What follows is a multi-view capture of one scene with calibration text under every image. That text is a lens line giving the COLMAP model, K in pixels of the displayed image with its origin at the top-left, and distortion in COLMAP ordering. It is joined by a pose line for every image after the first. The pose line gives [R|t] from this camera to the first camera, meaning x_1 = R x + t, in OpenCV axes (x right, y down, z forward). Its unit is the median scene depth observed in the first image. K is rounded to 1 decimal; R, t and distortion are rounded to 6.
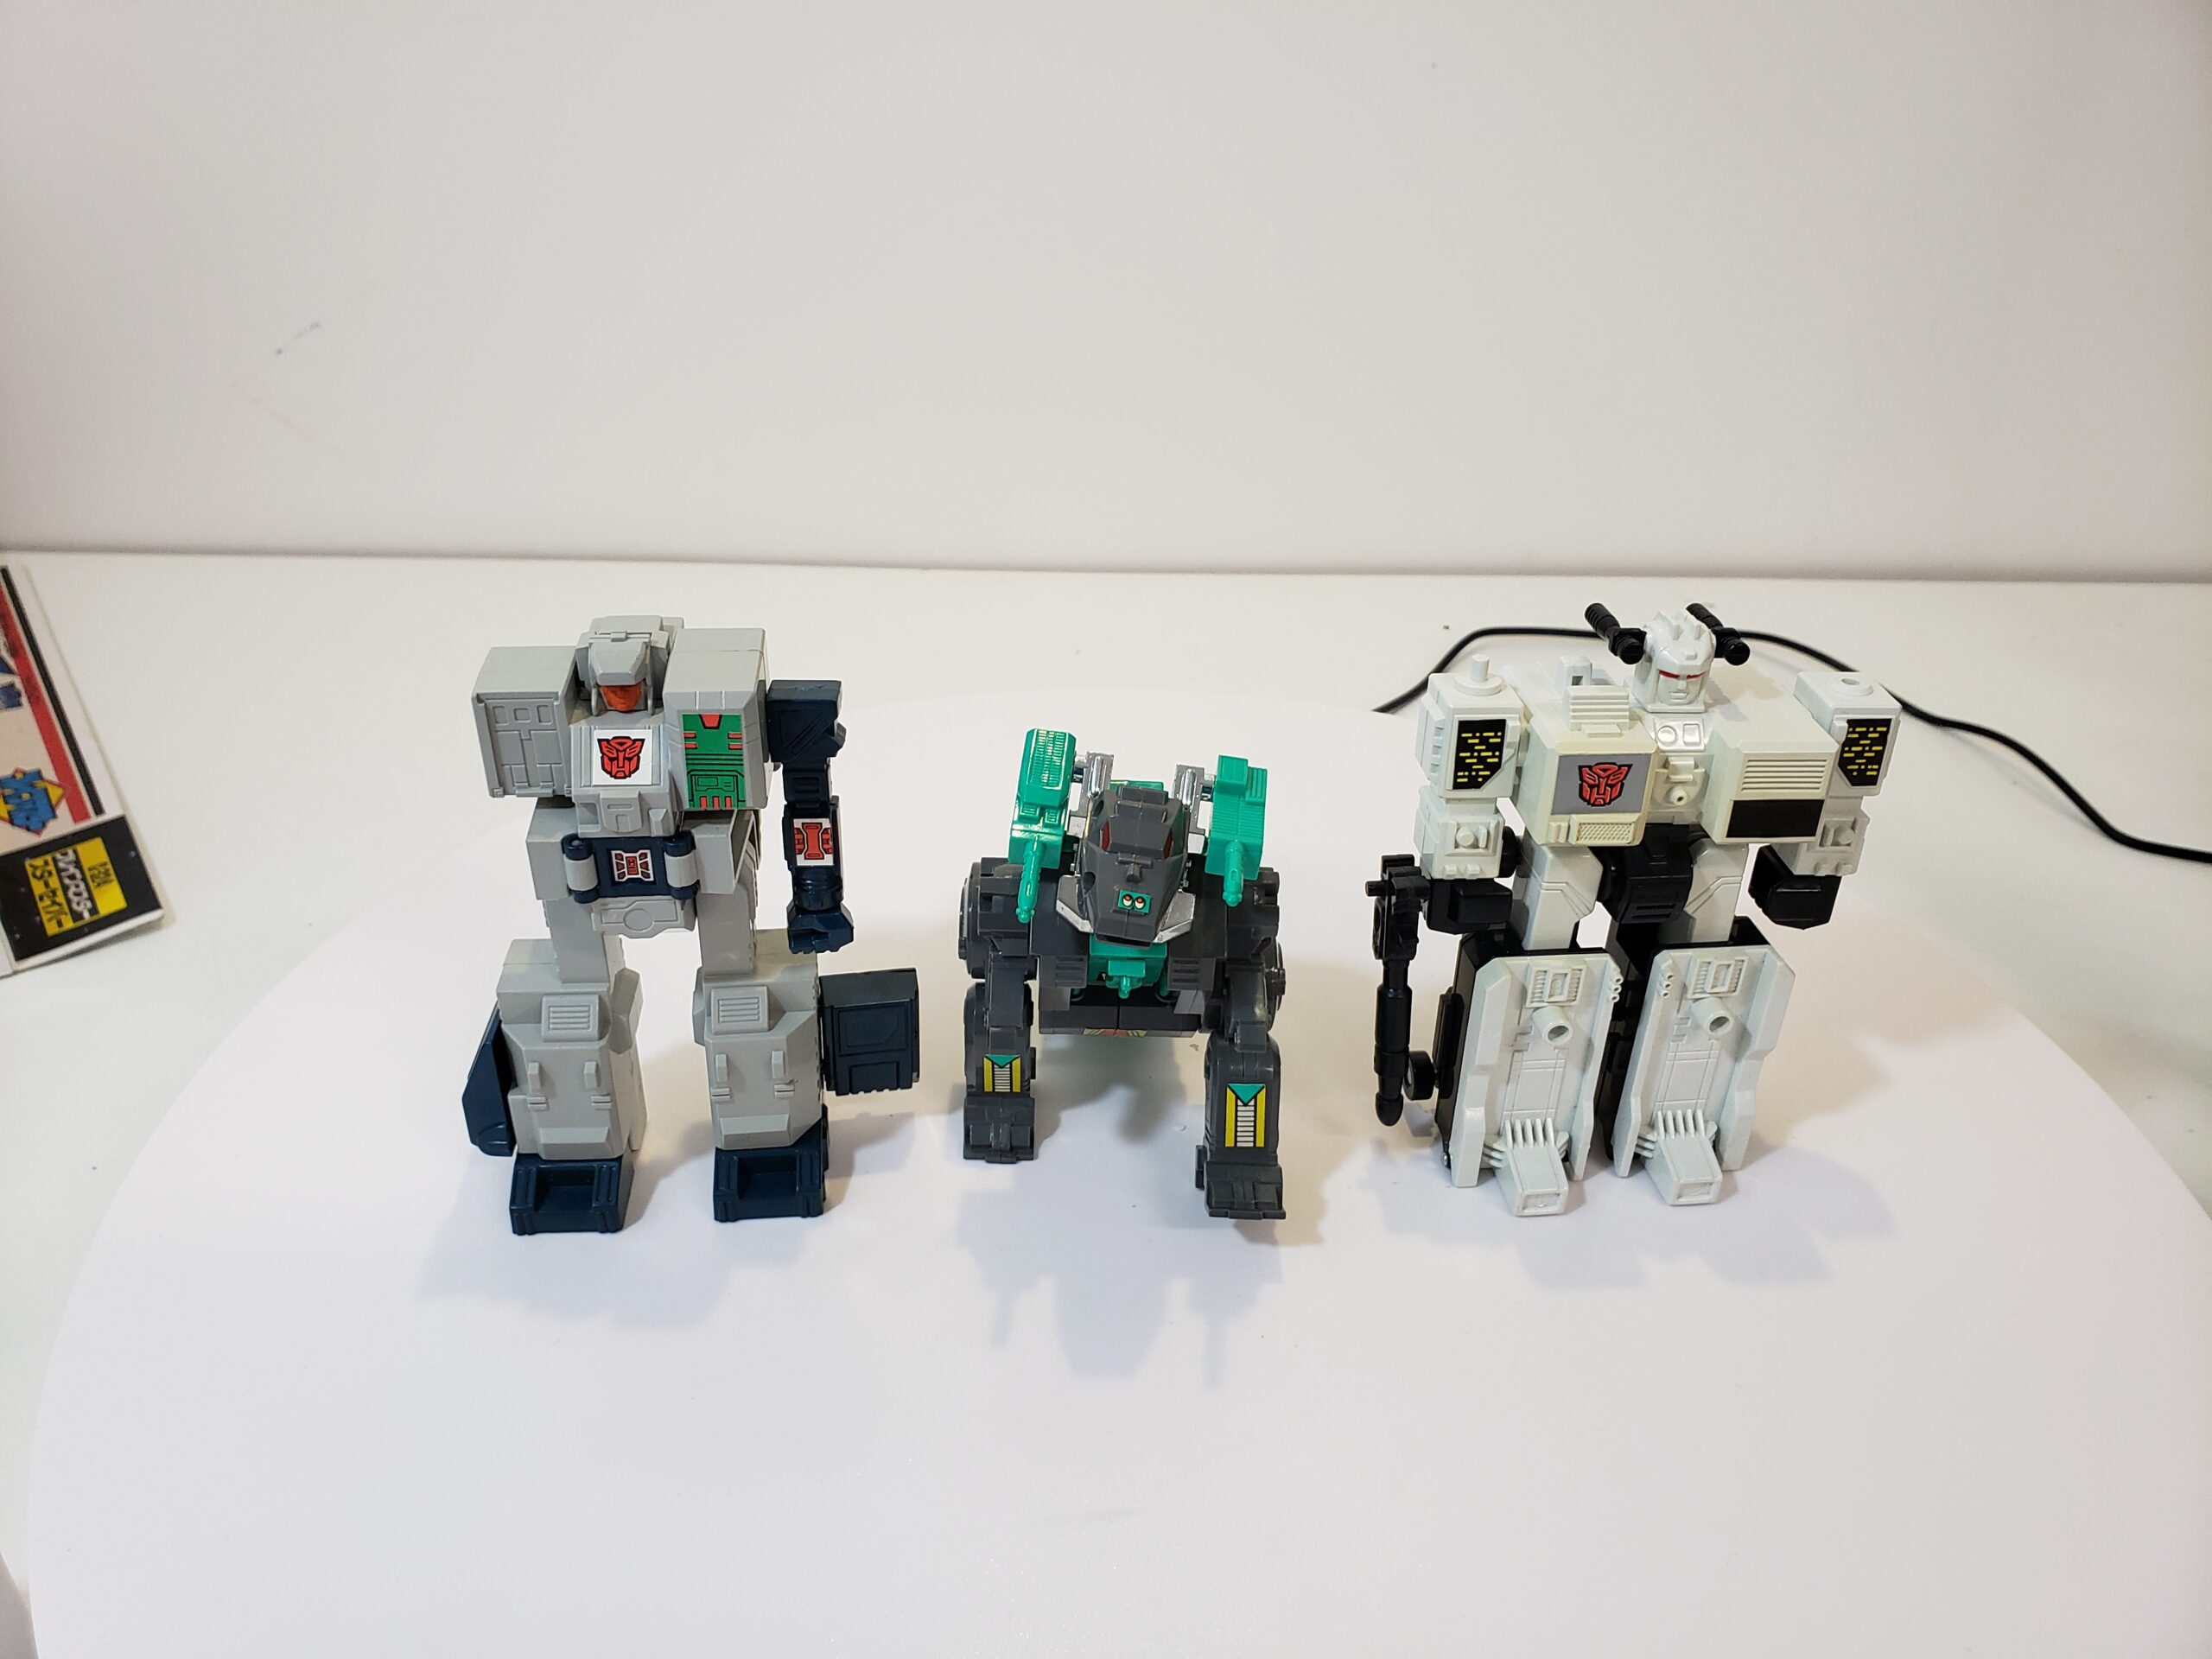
lens RADIAL K [[1814.6, 0, 1091.2], [0, 1814.6, 847.5], [0, 0, 1]] dist [0.179892, -0.589520]
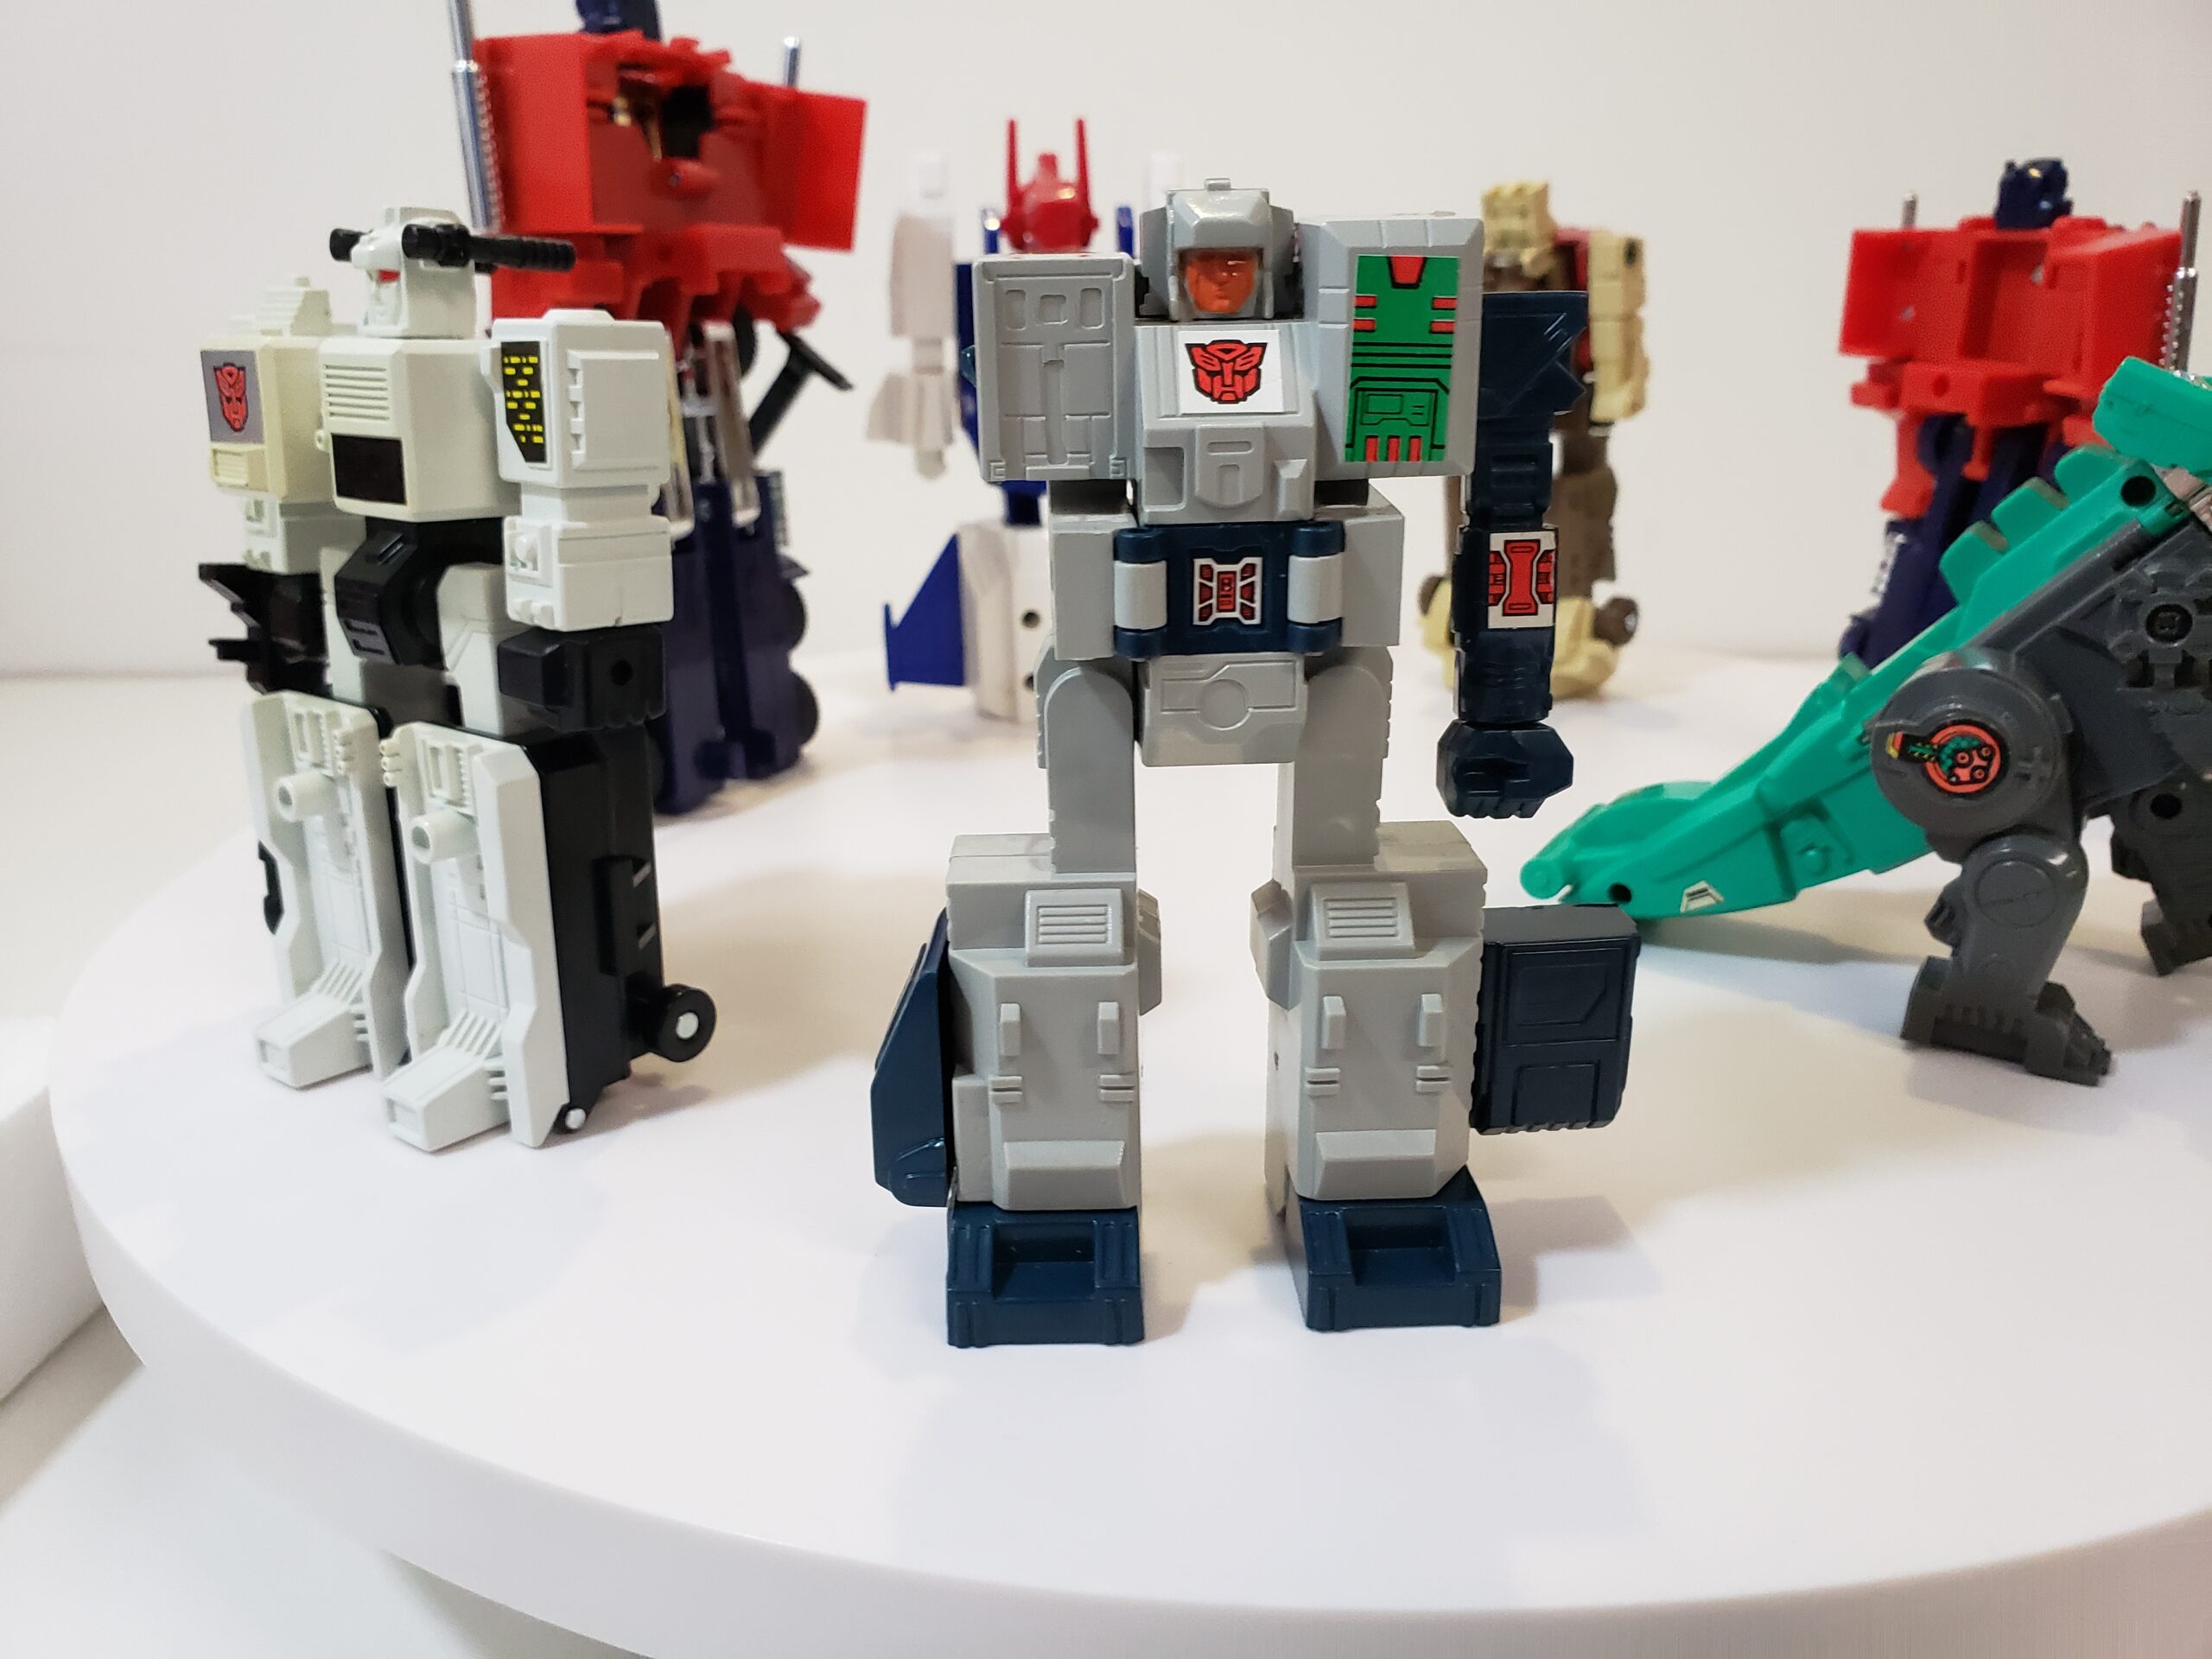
lens RADIAL K [[1814.6, 0, 1091.2], [0, 1814.6, 847.5], [0, 0, 1]] dist [0.179892, -0.589520]
pose [[0.997496, -0.022208, -0.067153, -0.244211], [0.005078, 0.969464, -0.245180, 0.210775], [0.070547, 0.244225, 0.967149, 0.456793]]
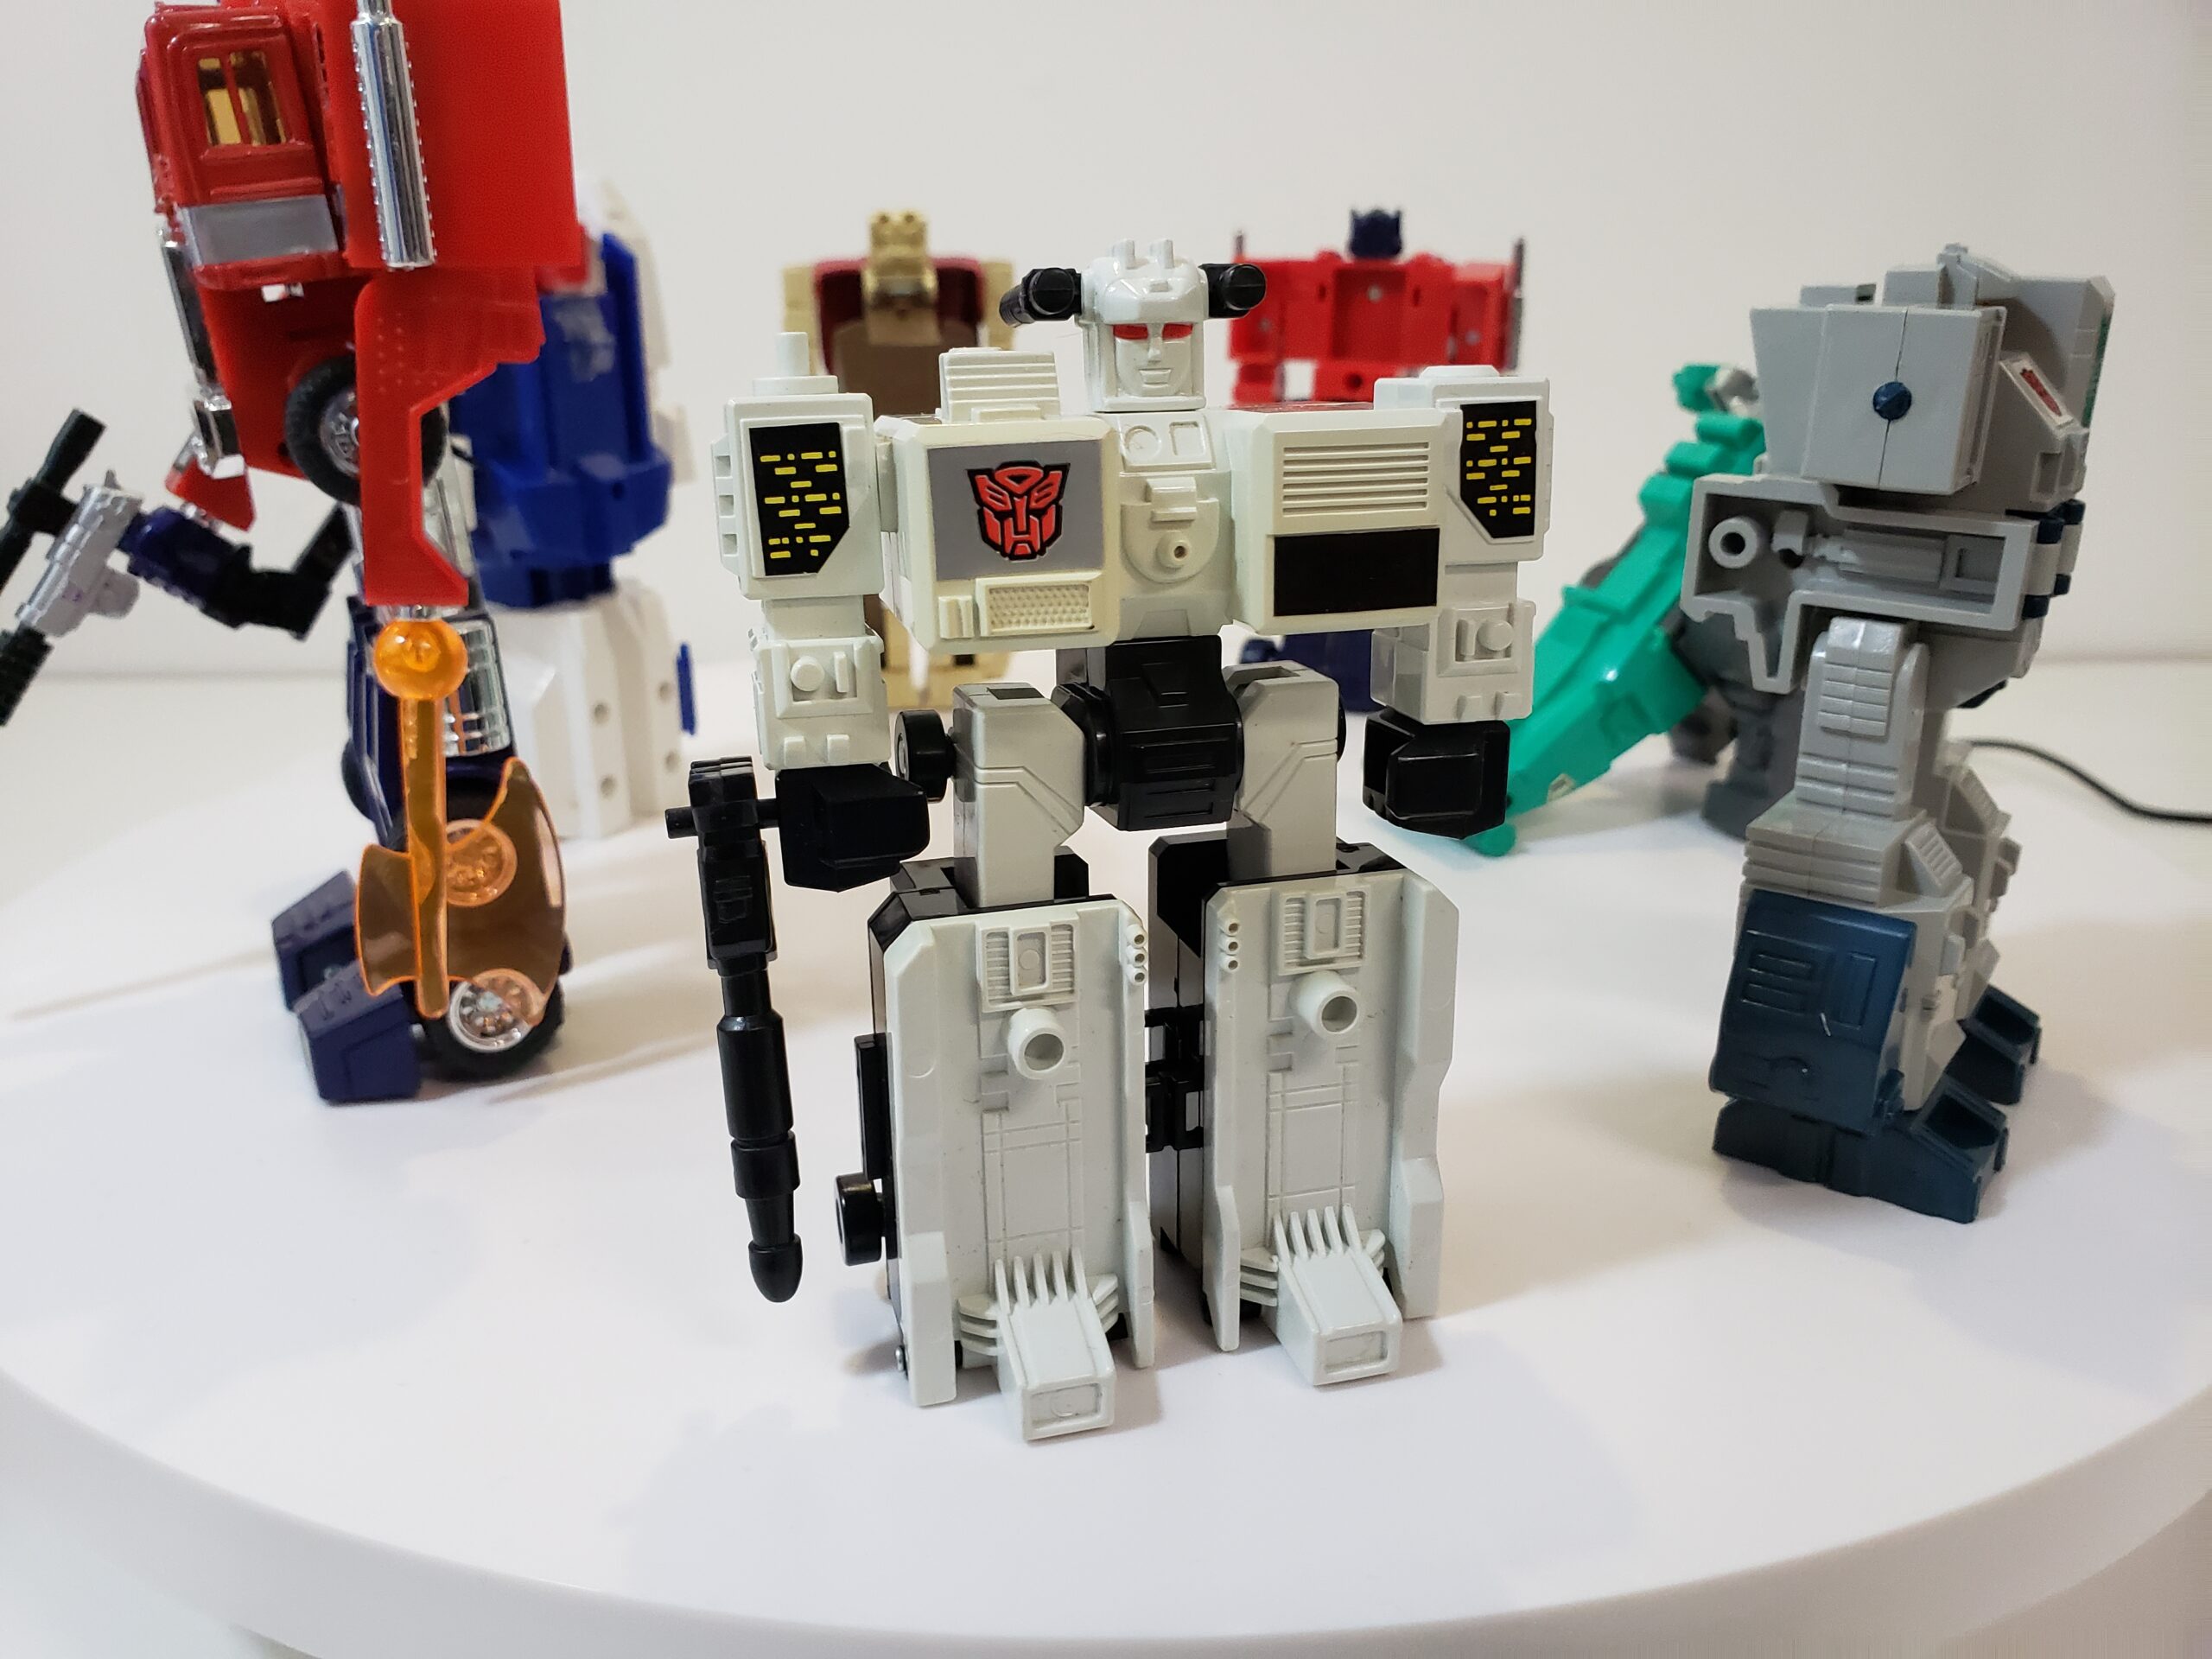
lens RADIAL K [[1814.6, 0, 1091.2], [0, 1814.6, 847.5], [0, 0, 1]] dist [0.179892, -0.589520]
pose [[0.988863, -0.085001, 0.122170, 0.217763], [0.111552, 0.966698, -0.230327, 0.173803], [-0.098524, 0.241390, 0.965414, 0.497741]]
